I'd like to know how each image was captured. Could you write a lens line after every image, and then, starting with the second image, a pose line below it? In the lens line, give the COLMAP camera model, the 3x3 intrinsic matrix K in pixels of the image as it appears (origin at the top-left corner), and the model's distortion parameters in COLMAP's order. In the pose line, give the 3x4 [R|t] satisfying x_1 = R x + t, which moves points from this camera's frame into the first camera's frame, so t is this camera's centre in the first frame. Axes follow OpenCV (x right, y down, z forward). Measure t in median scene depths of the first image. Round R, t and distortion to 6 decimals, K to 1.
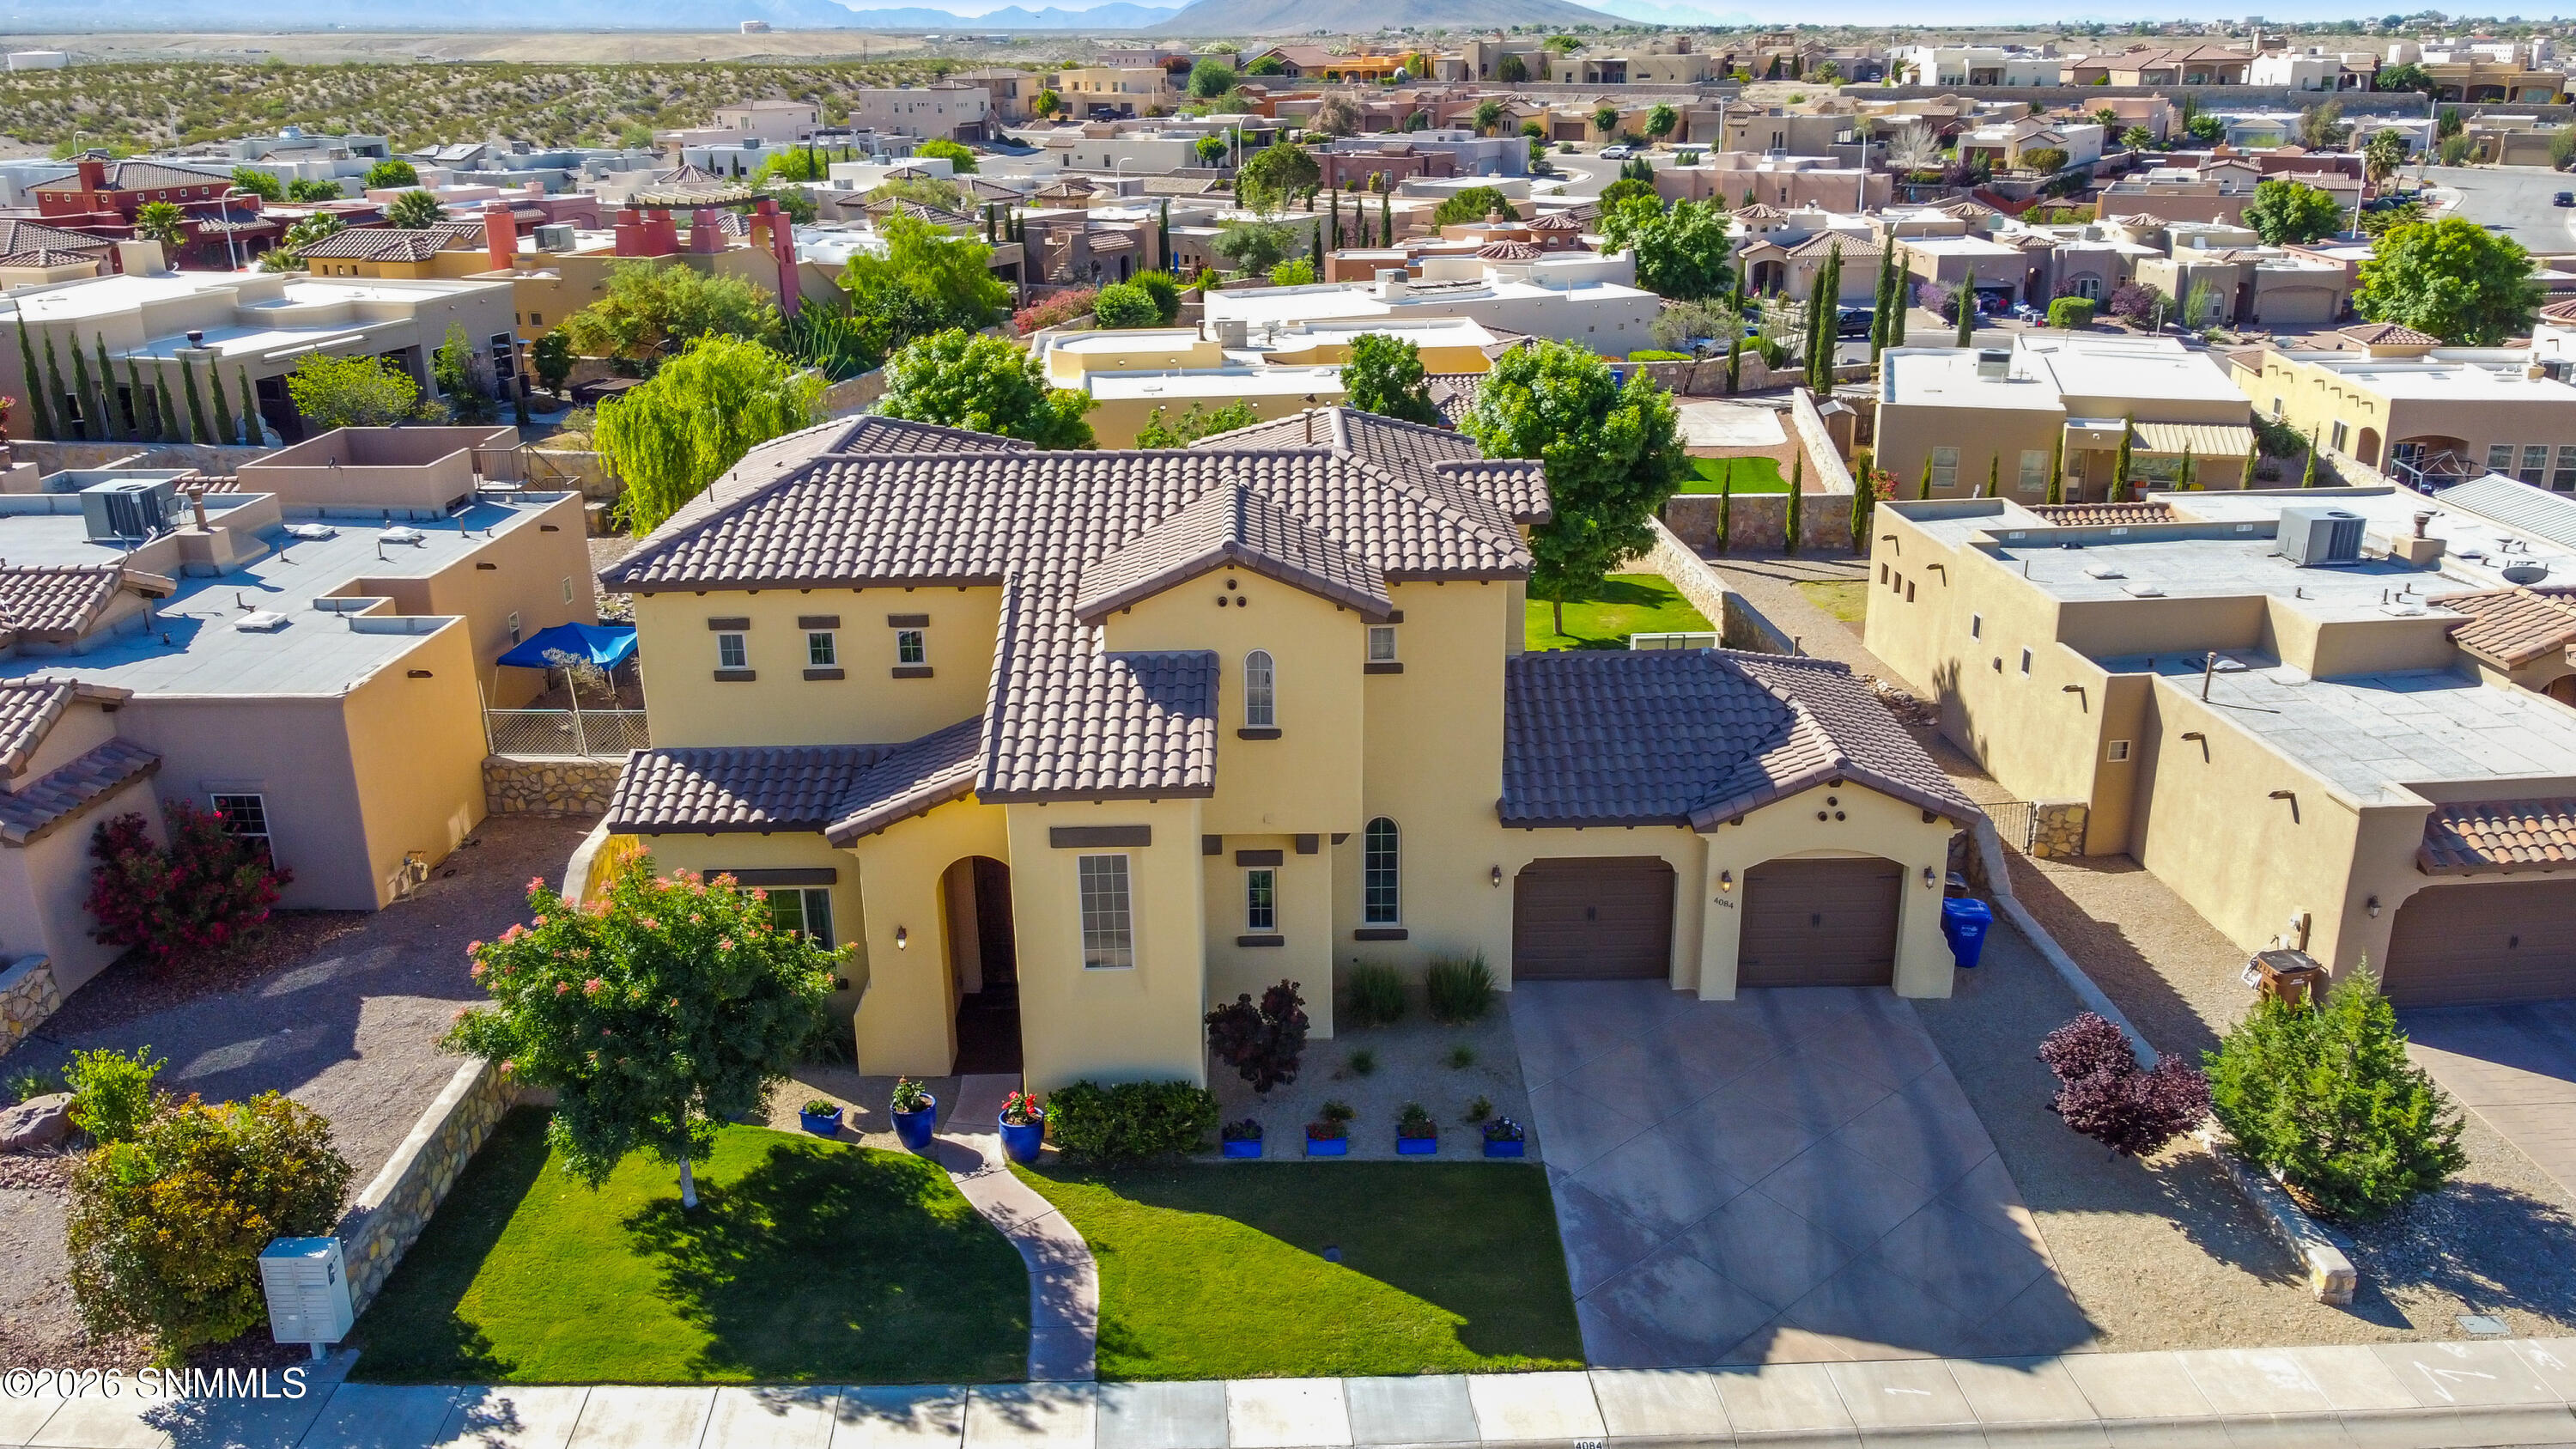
lens RADIAL K [[1977.4, 0, 1288.0], [0, 1977.4, 724.5], [0, 0, 1]] dist [-0.013313, 0.001773]
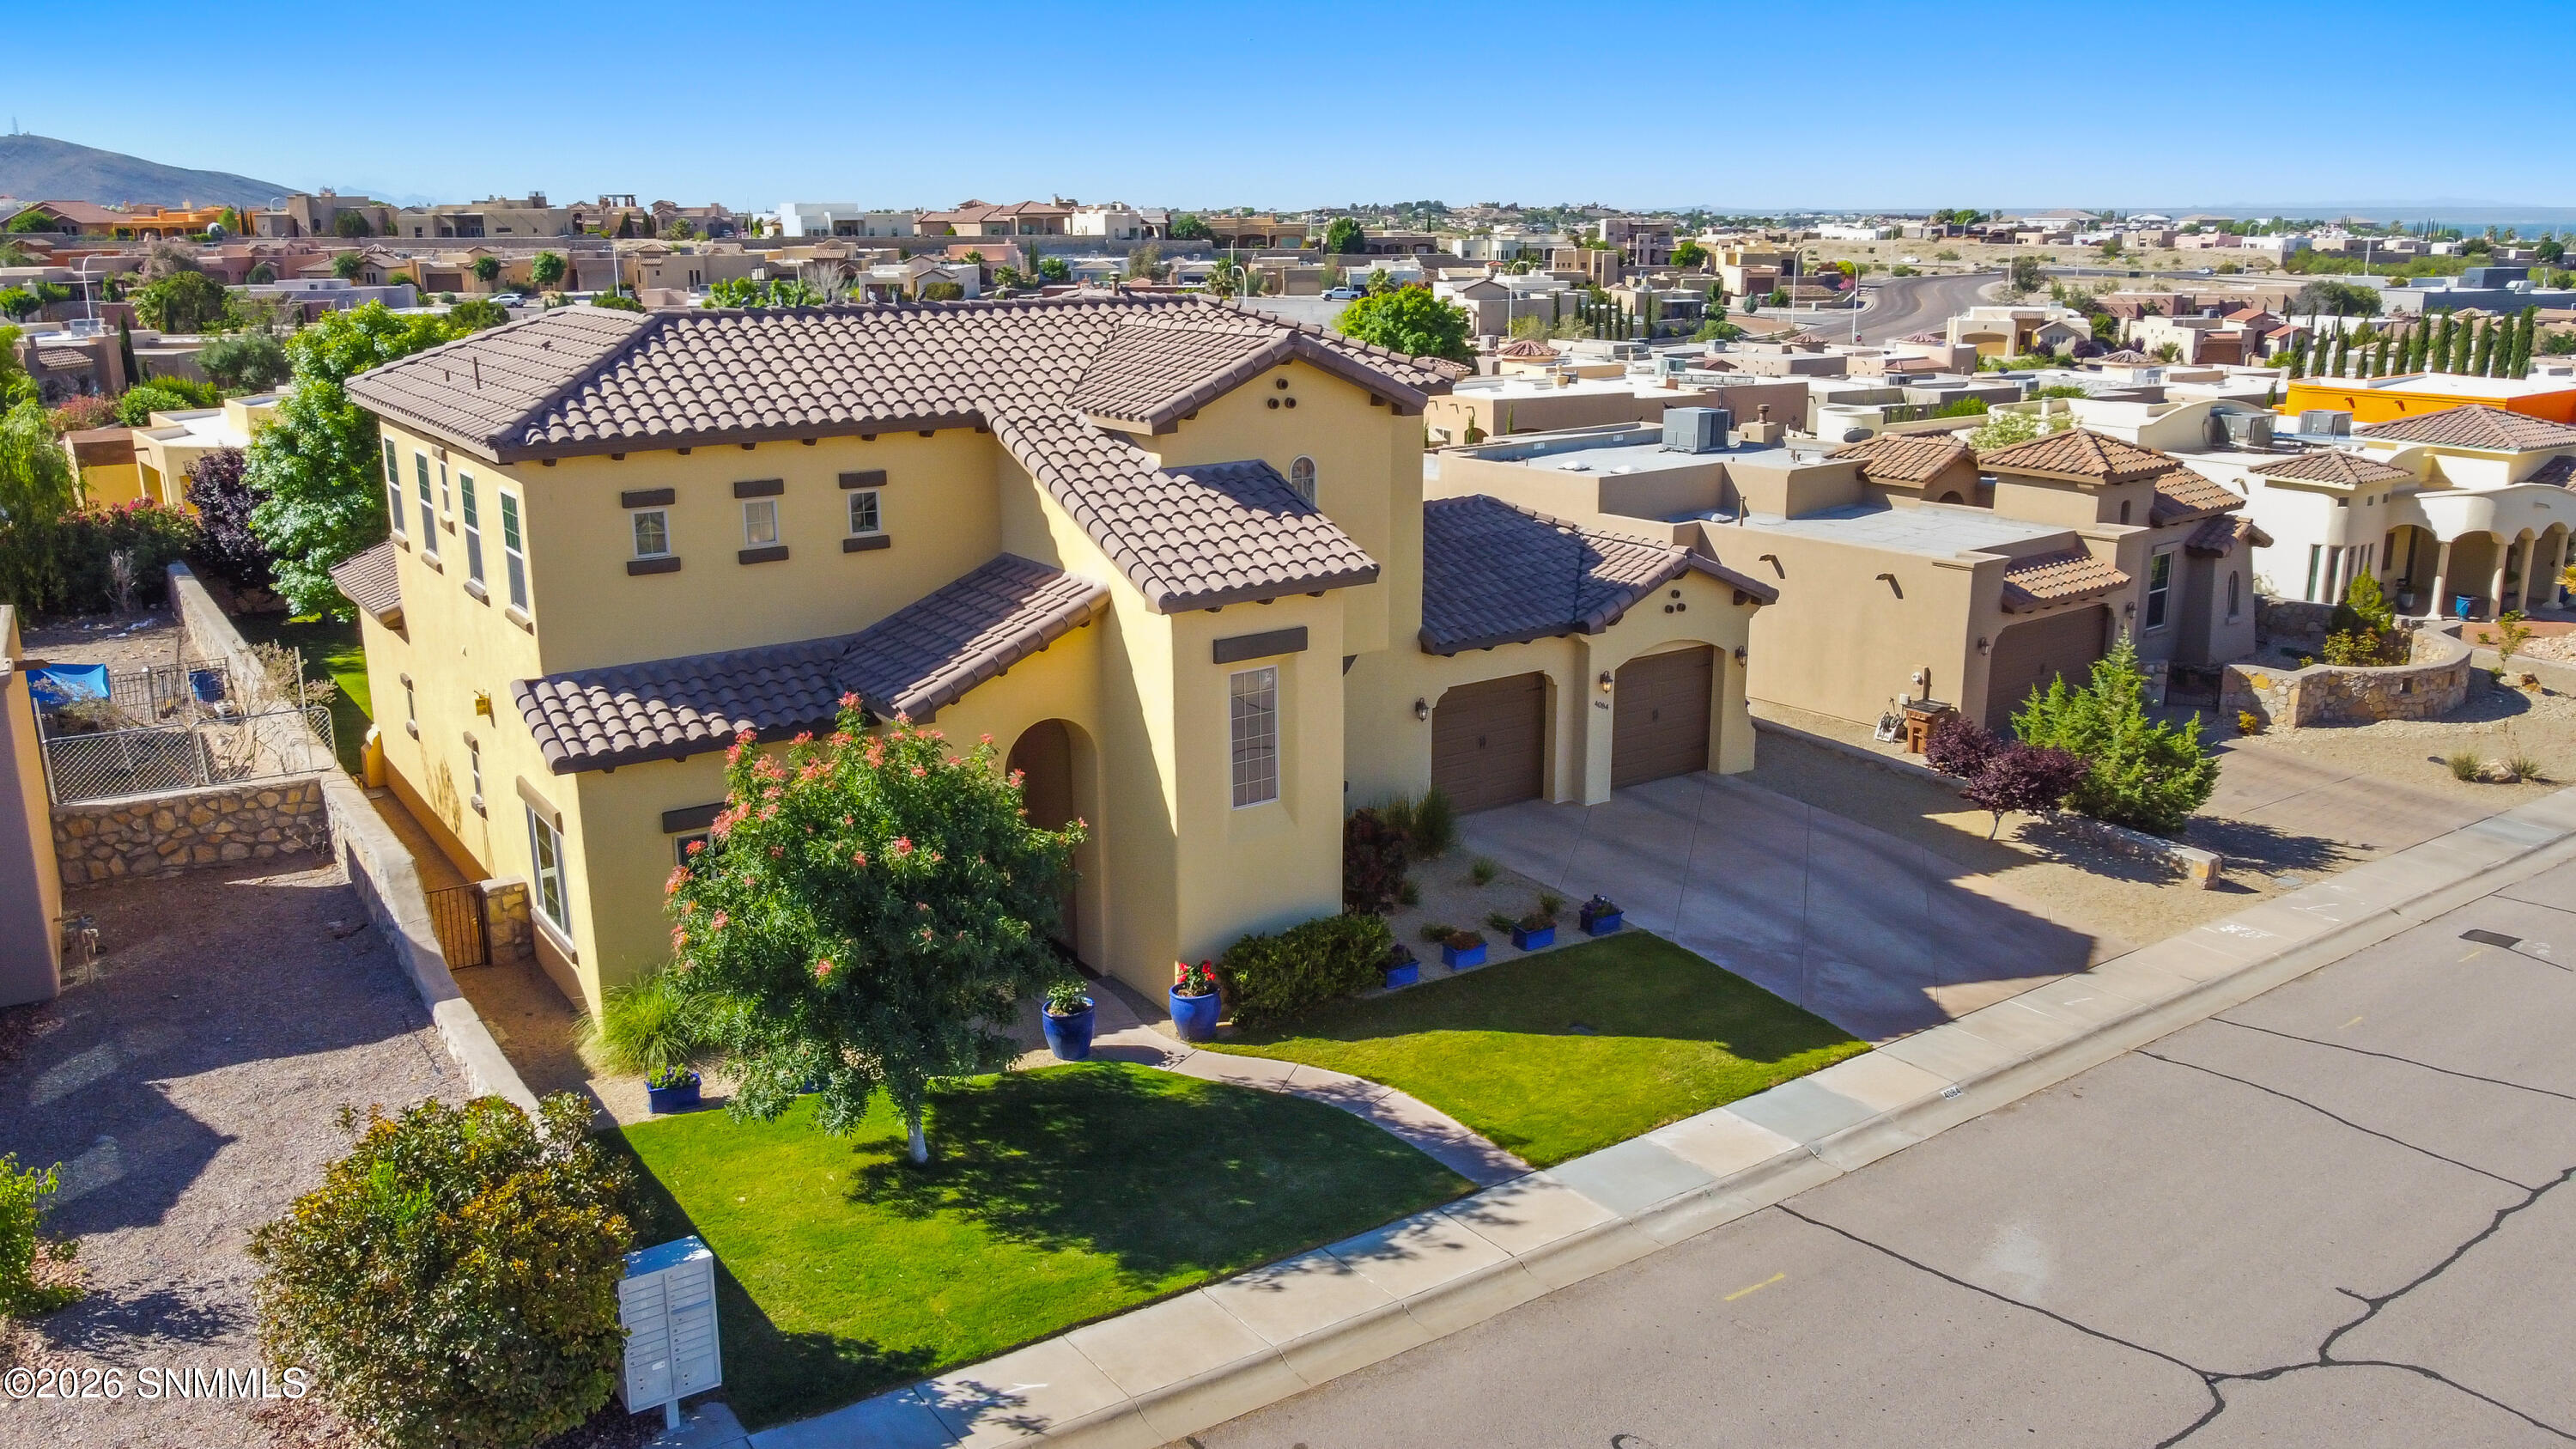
lens RADIAL K [[1963.2, 0, 1288.0], [0, 1963.2, 724.5], [0, 0, 1]] dist [-0.011810, -0.000043]
pose [[0.831455, -0.132382, 0.539590, -0.514615], [0.178603, 0.983335, -0.033959, 0.112468], [-0.526102, 0.124608, 0.841243, 0.220829]]
